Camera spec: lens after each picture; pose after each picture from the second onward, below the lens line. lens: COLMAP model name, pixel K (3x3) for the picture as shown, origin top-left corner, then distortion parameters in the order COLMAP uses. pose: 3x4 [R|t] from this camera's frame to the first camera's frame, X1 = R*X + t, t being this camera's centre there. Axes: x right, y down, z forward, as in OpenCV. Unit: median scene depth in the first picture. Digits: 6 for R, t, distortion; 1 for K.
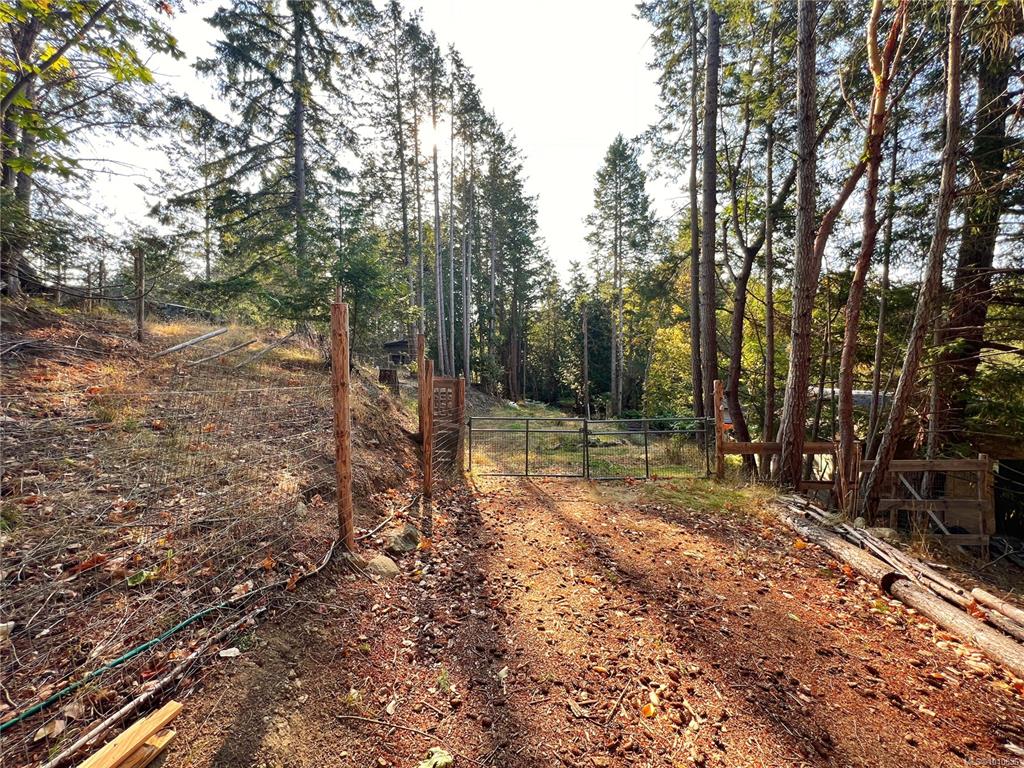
lens RADIAL K [[415.4, 0, 512.0], [0, 415.4, 384.0], [0, 0, 1]] dist [0.000023, 0.000020]
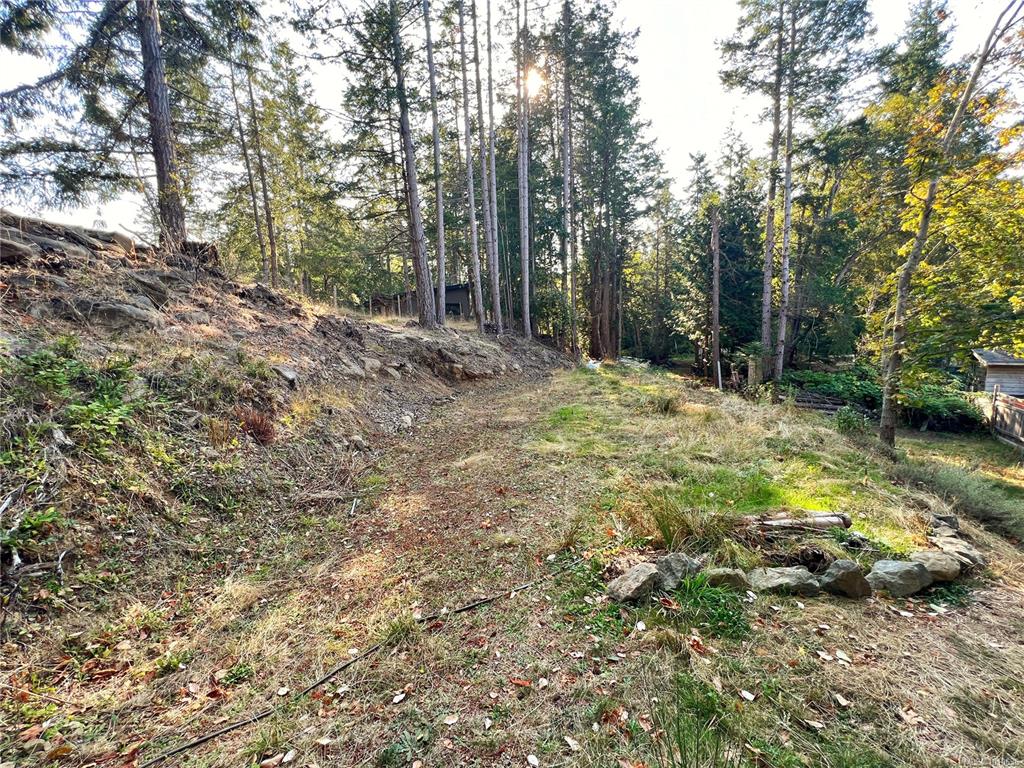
lens RADIAL K [[415.4, 0, 512.0], [0, 415.4, 384.0], [0, 0, 1]] dist [0.000023, 0.000020]
pose [[0.967466, -0.001052, -0.253000, 0.032828], [0.025741, 0.995212, 0.094293, 0.012077], [0.251689, -0.097738, 0.962860, 0.268674]]
